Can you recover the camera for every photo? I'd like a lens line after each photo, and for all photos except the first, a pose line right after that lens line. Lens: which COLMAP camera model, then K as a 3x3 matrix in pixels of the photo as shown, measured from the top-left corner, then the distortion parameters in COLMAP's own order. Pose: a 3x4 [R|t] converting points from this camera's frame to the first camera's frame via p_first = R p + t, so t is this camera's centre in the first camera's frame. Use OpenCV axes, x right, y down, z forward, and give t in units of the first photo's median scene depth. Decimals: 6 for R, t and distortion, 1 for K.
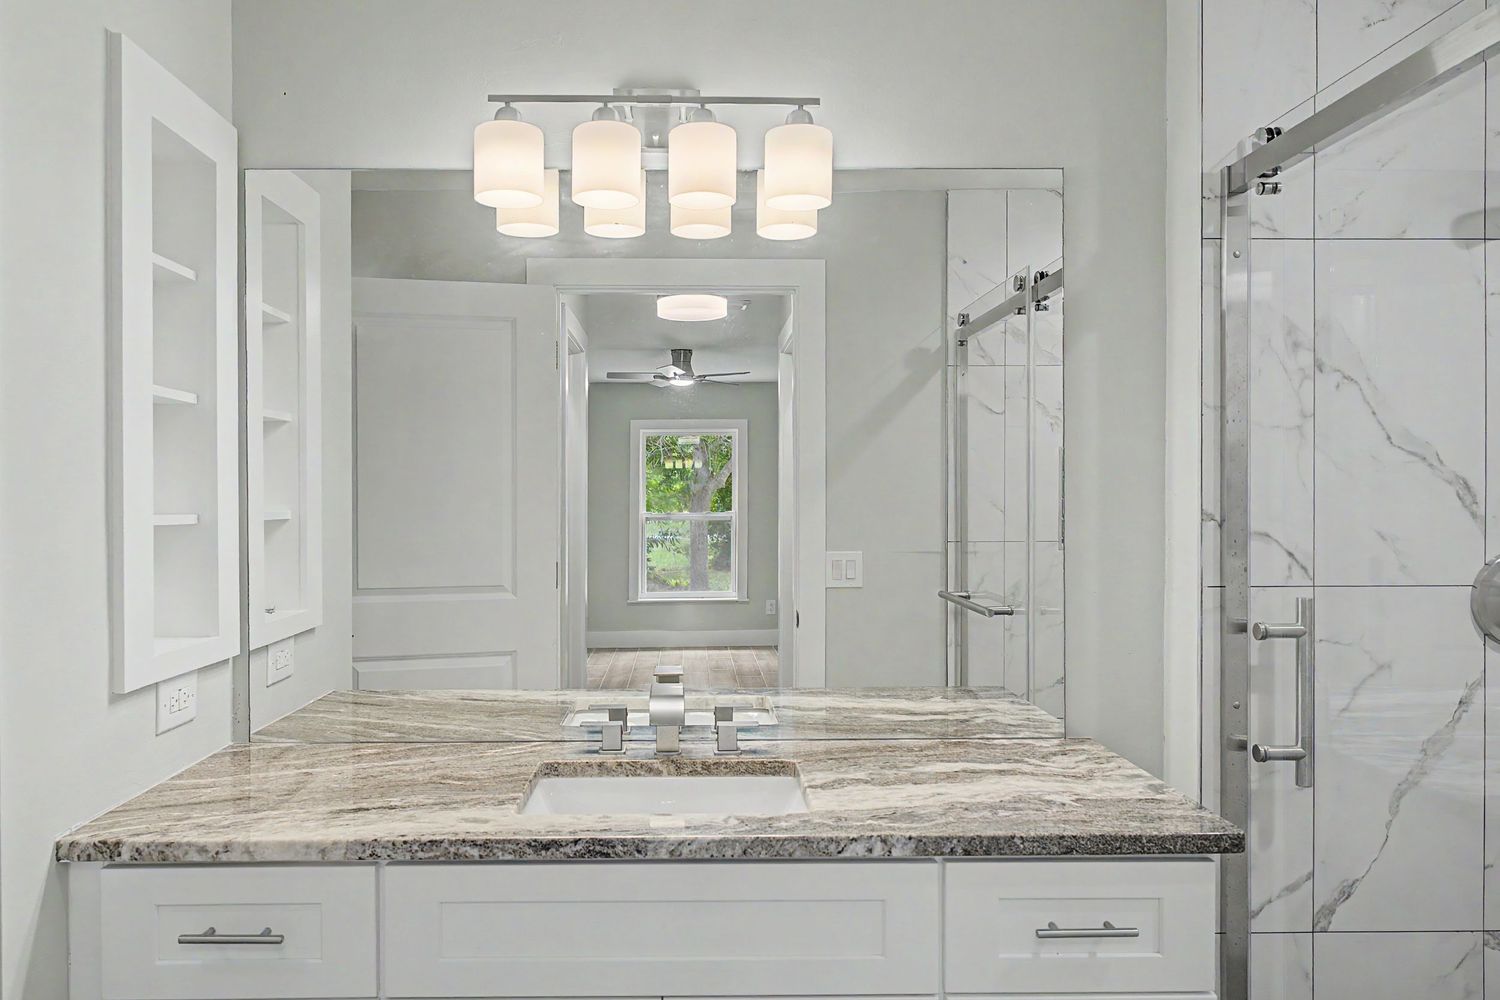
lens RADIAL K [[1097.0, 0, 711.6], [0, 1097.0, 501.6], [0, 0, 1]] dist [0.002644, -0.000675]
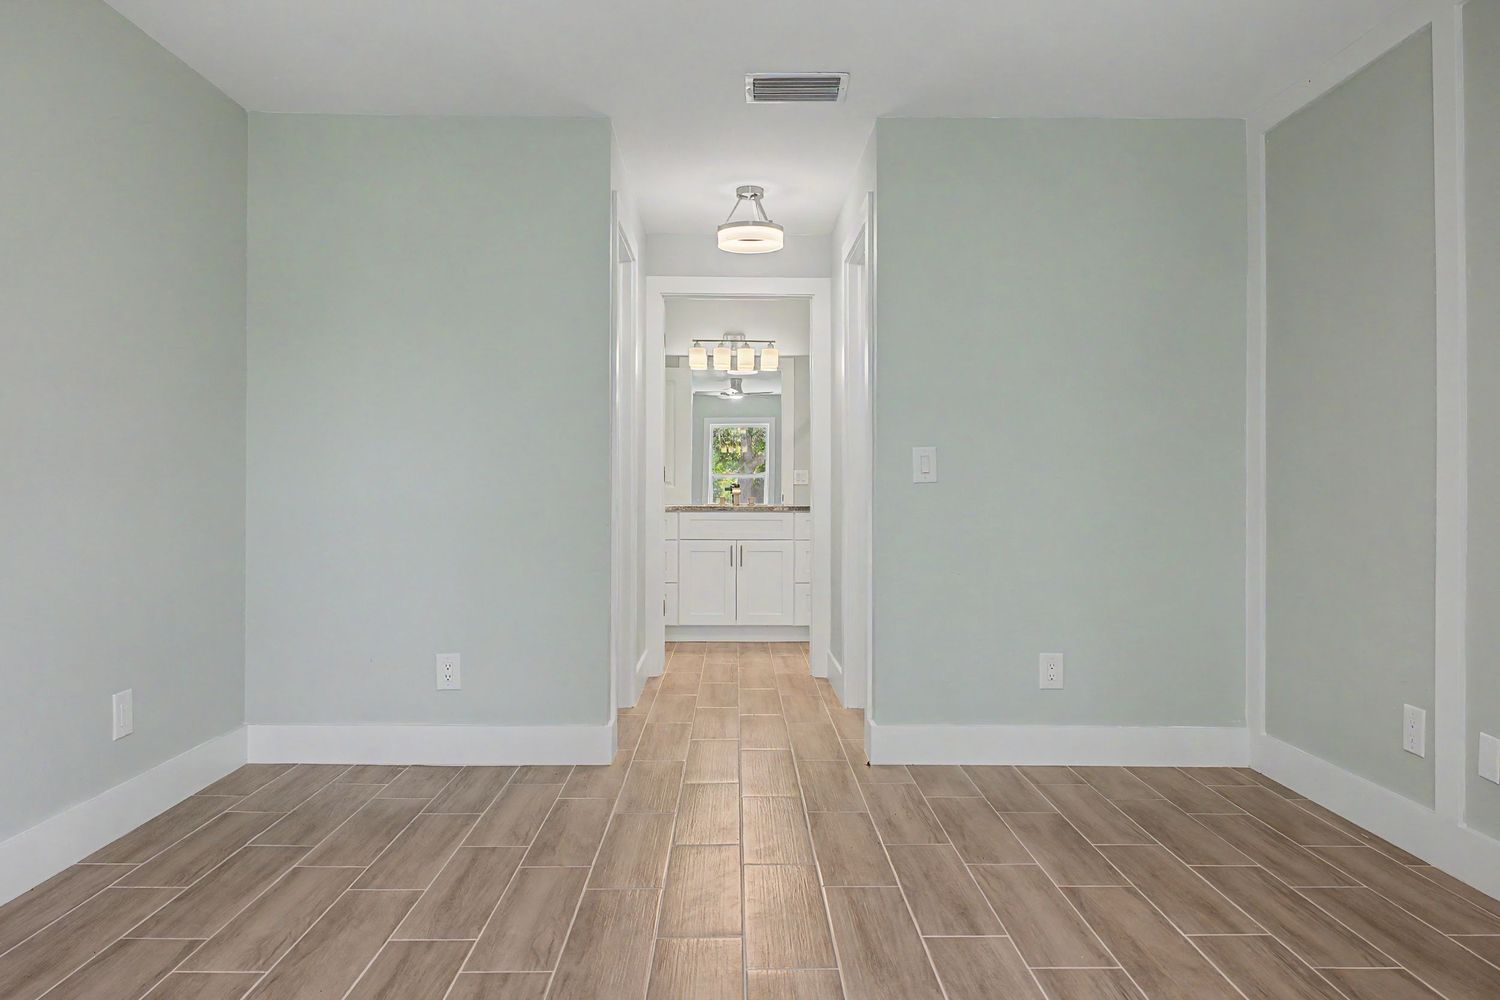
lens RADIAL K [[1033.9, 0, 735.9], [0, 1033.9, 493.1], [0, 0, 1]] dist [0.005863, -0.002672]
pose [[0.999761, 0.004674, -0.021341, 0.047640], [-0.004673, 0.999989, 0.000075, 0.244699], [0.021341, 0.000024, 0.999772, -3.545845]]
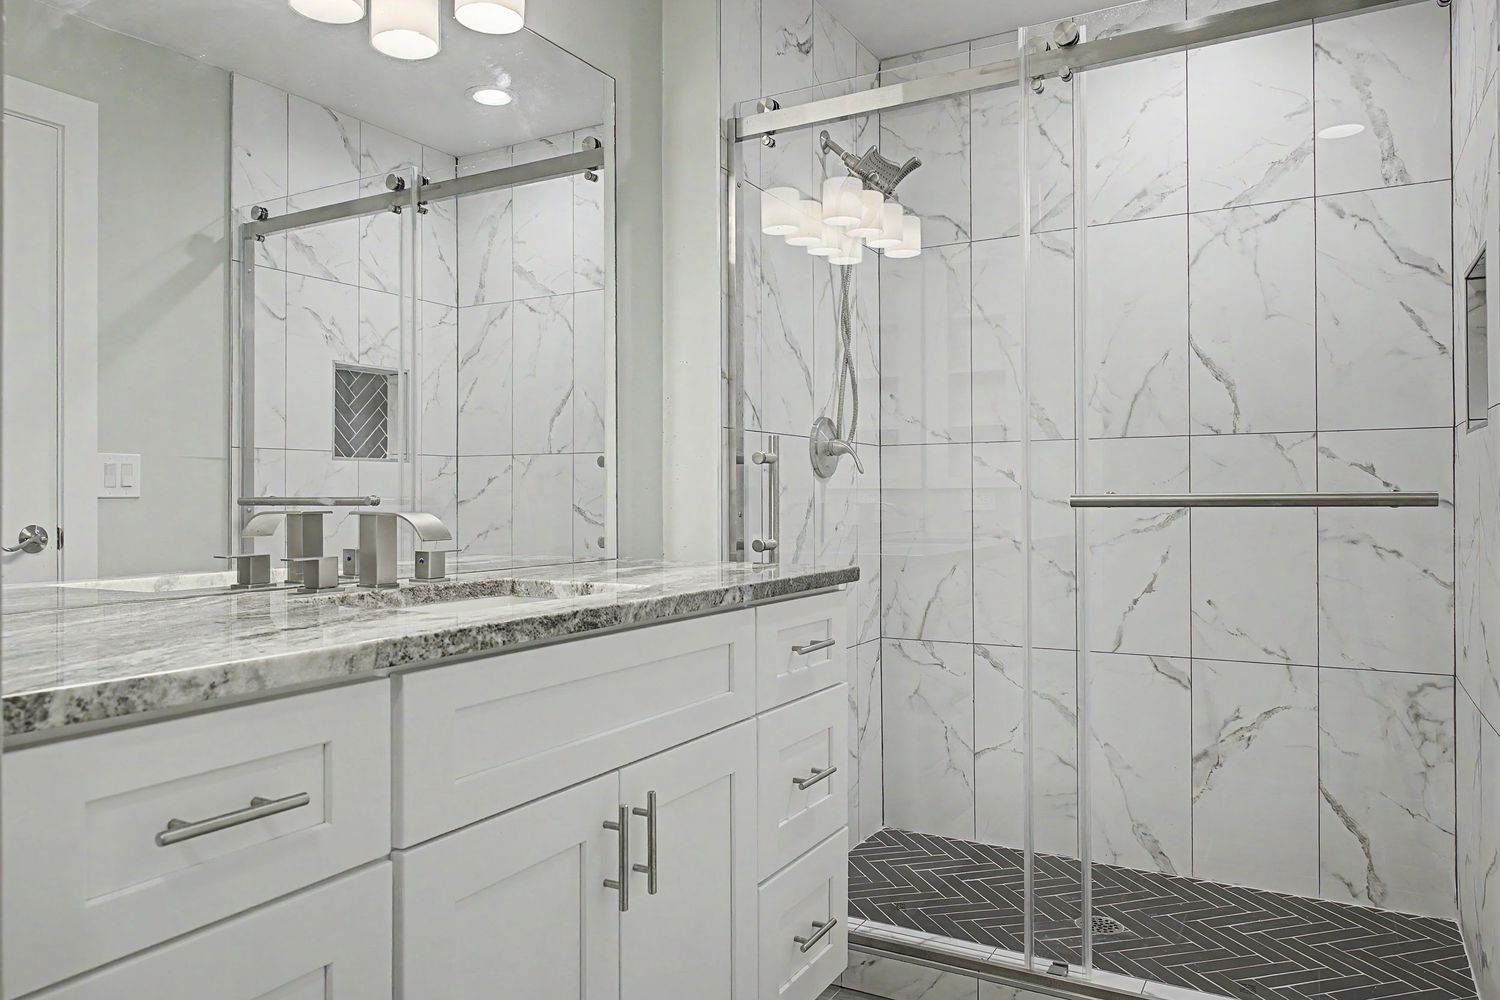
lens RADIAL K [[1033.9, 0, 735.9], [0, 1033.9, 493.1], [0, 0, 1]] dist [0.005863, -0.002672]
pose [[0.514597, 0.002422, 0.857429, -0.793093], [0.009299, 0.999921, -0.008406, 0.214901], [-0.857382, 0.012299, 0.514534, 0.432745]]
